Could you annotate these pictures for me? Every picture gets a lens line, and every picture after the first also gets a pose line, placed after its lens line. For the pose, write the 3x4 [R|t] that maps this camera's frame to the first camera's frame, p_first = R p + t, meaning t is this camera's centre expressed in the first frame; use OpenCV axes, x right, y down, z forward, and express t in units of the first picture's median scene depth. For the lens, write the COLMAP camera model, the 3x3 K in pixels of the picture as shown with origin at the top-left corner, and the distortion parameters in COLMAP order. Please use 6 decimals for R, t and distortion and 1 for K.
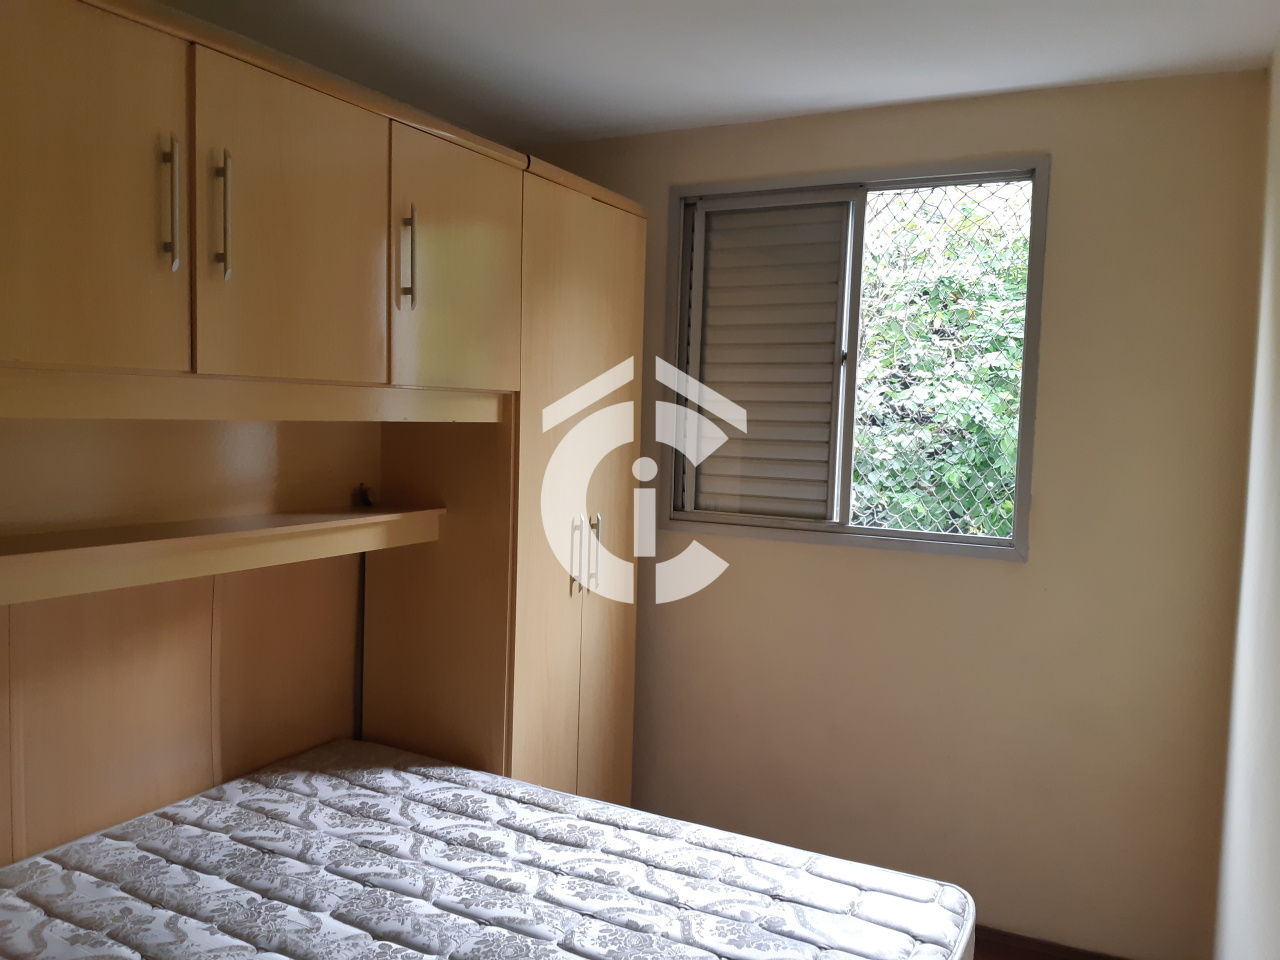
lens RADIAL K [[1015.6, 0, 639.3], [0, 1015.6, 476.5], [0, 0, 1]] dist [0.059902, -0.115430]
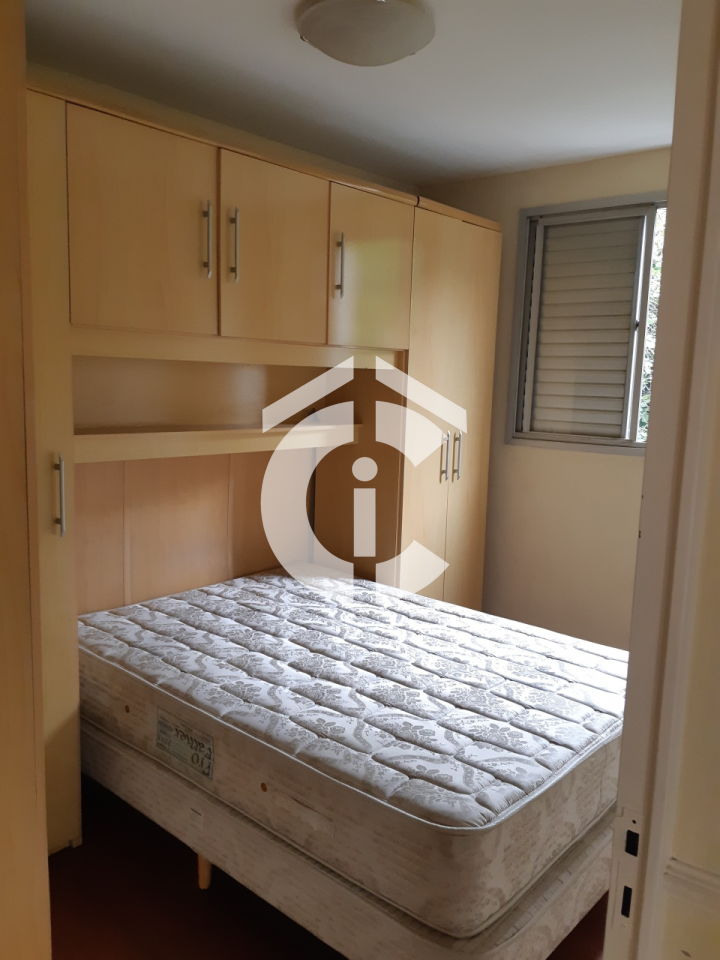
lens RADIAL K [[761.7, 0, 354.5], [0, 761.7, 475.0], [0, 0, 1]] dist [0.059902, -0.115430]
pose [[0.972715, 0.032157, -0.229765, 0.095472], [-0.017350, 0.997657, 0.066178, 0.042447], [0.231355, -0.060386, 0.970994, -0.224248]]
